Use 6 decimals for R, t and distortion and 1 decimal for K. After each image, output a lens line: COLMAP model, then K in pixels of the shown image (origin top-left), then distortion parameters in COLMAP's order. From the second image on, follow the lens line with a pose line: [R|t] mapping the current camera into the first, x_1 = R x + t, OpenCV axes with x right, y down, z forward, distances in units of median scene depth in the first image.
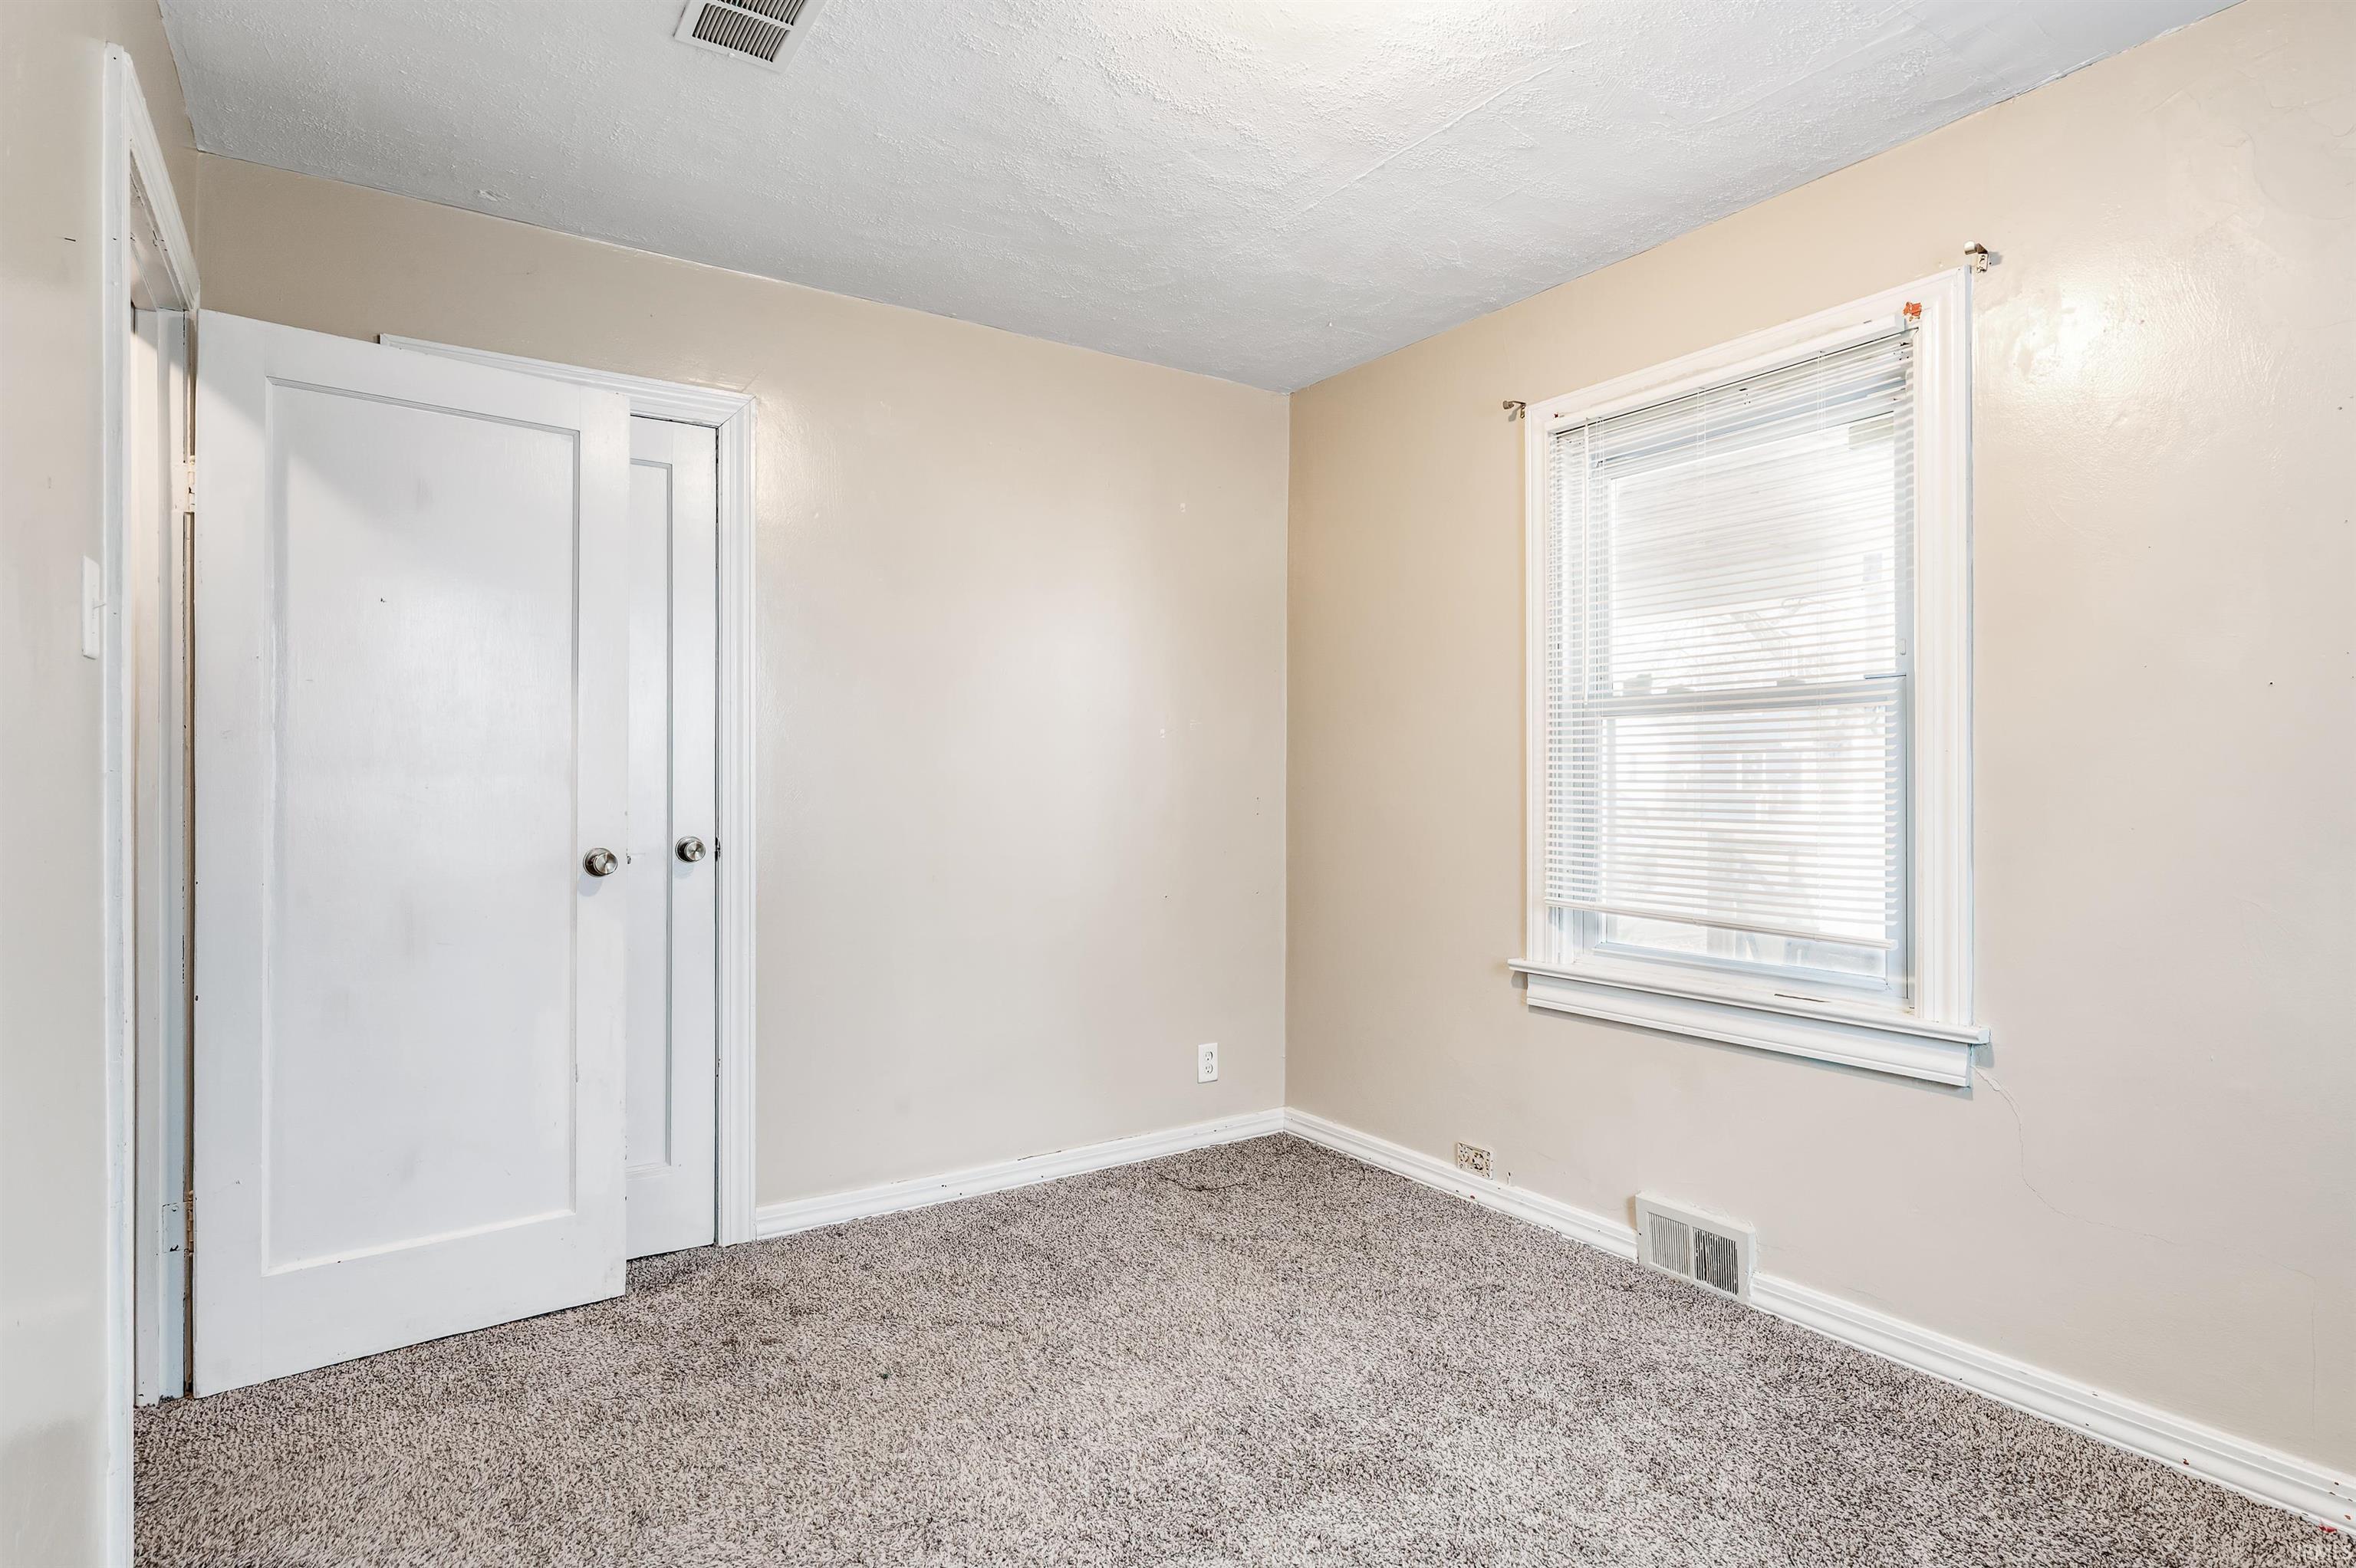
lens RADIAL K [[1232.4, 0, 1167.3], [0, 1232.4, 785.3], [0, 0, 1]] dist [-0.004064, 0.002657]
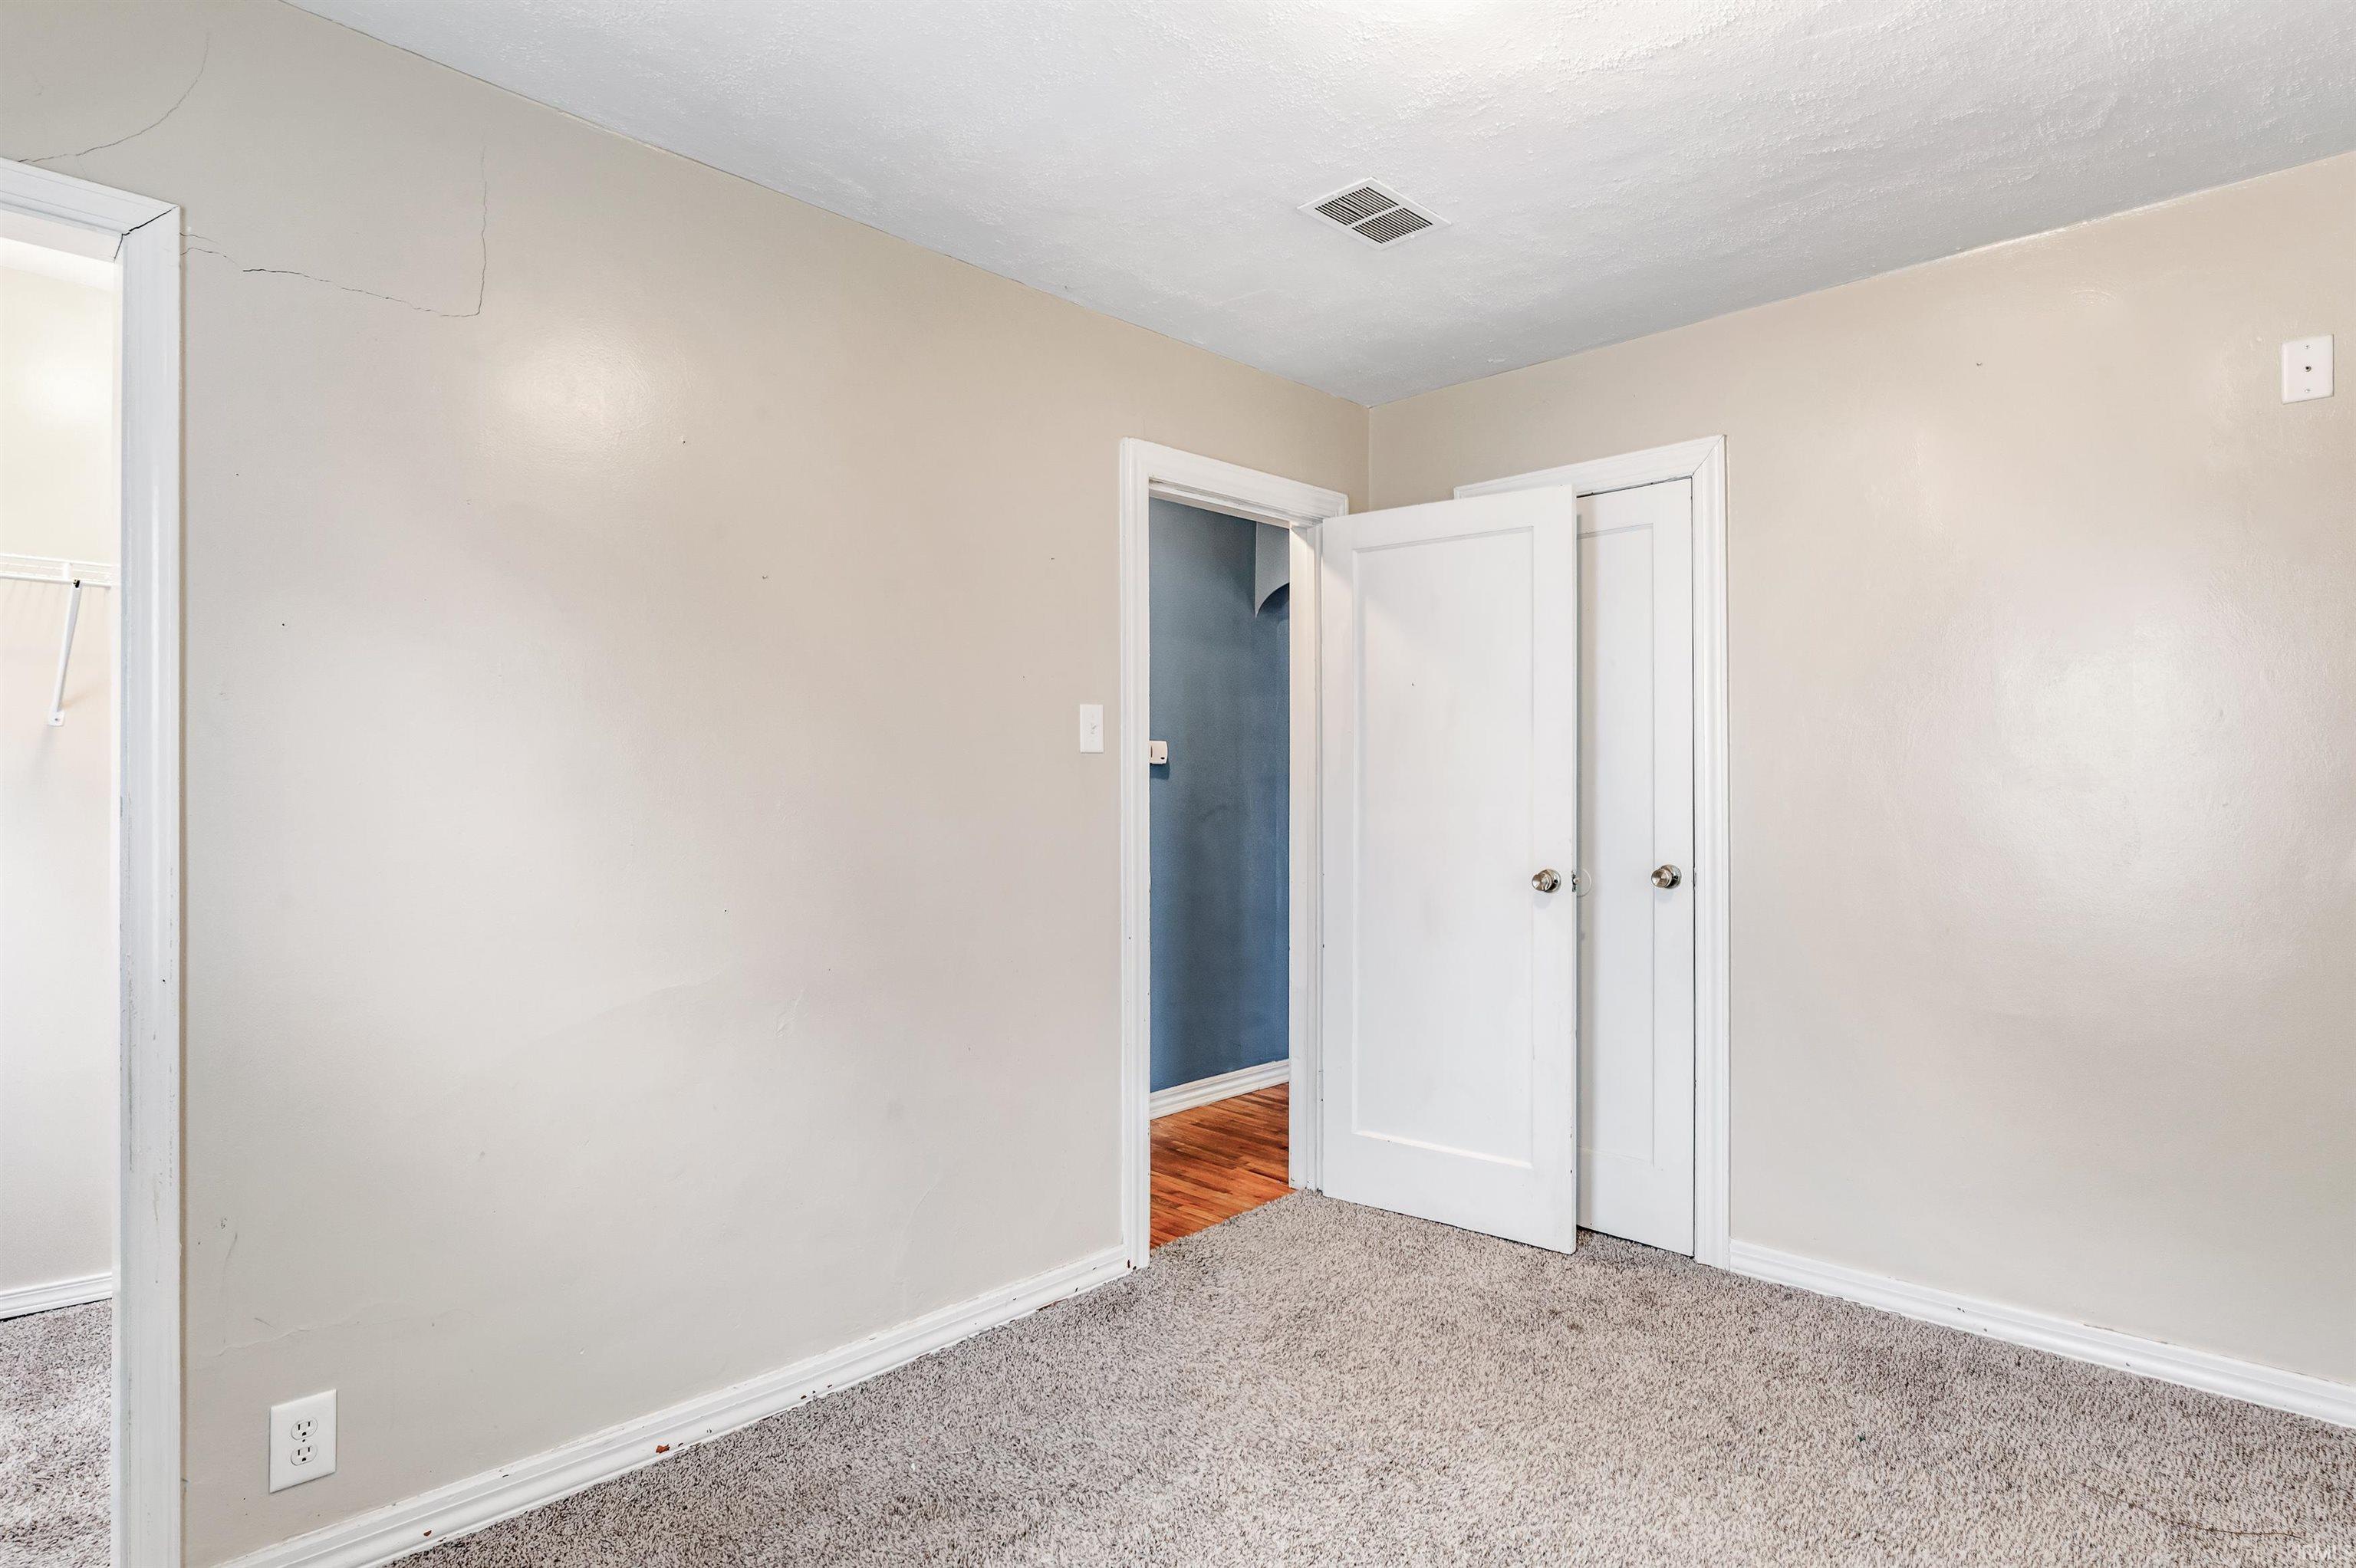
lens RADIAL K [[1232.4, 0, 1173.5], [0, 1232.4, 787.2], [0, 0, 1]] dist [-0.004064, 0.002657]
pose [[0.214171, -0.013180, -0.976707, 0.481919], [-0.003820, 0.999890, -0.014331, -0.006622], [0.976789, 0.006800, 0.214097, 0.298055]]
